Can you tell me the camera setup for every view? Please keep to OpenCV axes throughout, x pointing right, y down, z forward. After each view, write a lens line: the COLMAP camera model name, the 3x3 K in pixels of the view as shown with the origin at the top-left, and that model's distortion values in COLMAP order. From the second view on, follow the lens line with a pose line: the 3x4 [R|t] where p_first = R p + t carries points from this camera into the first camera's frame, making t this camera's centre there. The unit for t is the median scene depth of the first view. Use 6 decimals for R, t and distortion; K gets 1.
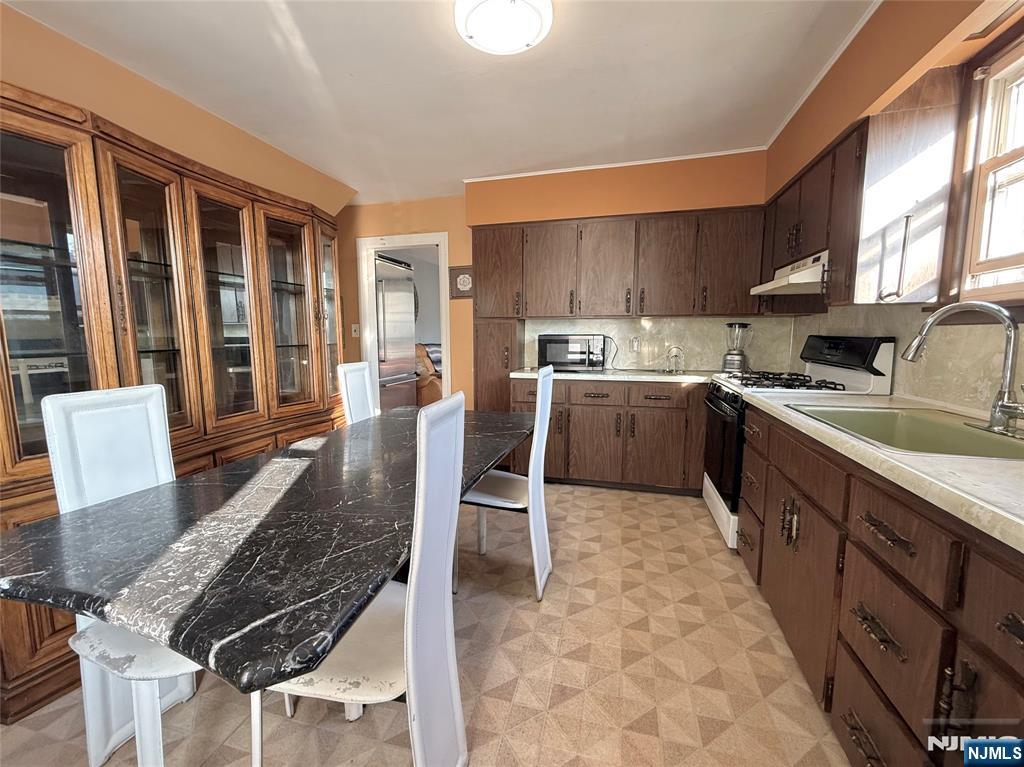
lens RADIAL K [[409.8, 0, 511.0], [0, 409.8, 388.0], [0, 0, 1]] dist [-0.000937, 0.001427]
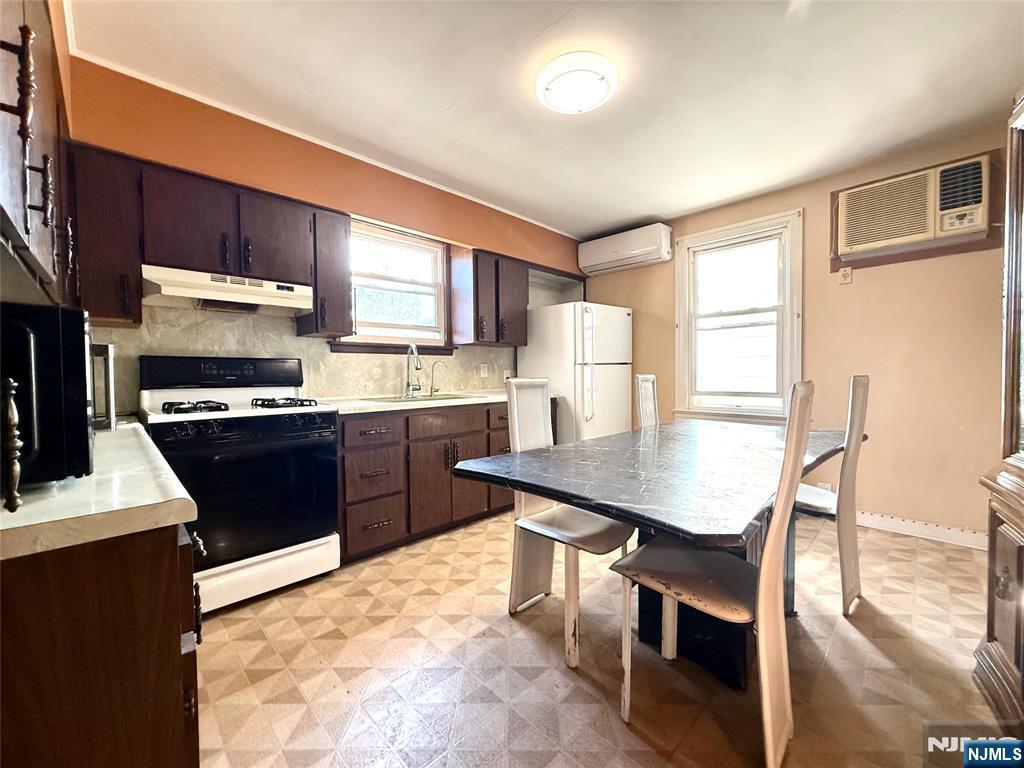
lens RADIAL K [[409.8, 0, 514.0], [0, 409.8, 380.4], [0, 0, 1]] dist [-0.000937, 0.001427]
pose [[-0.861897, 0.005457, 0.507054, -0.398900], [0.082202, 0.988219, 0.129094, -0.176946], [-0.500376, 0.152947, -0.852192, 1.872817]]
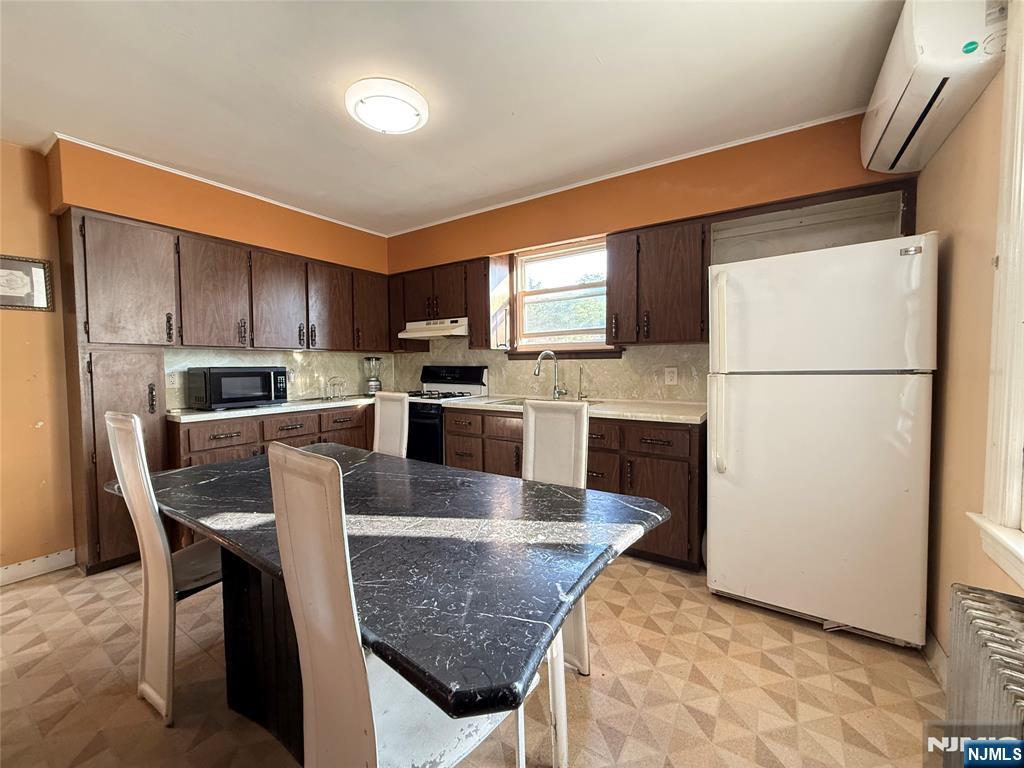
lens RADIAL K [[409.8, 0, 501.4], [0, 409.8, 382.7], [0, 0, 1]] dist [-0.000937, 0.001427]
pose [[0.326765, -0.041542, 0.944192, -0.925404], [0.131733, 0.991283, -0.001977, -0.033337], [-0.935880, 0.125027, 0.329389, 0.311883]]
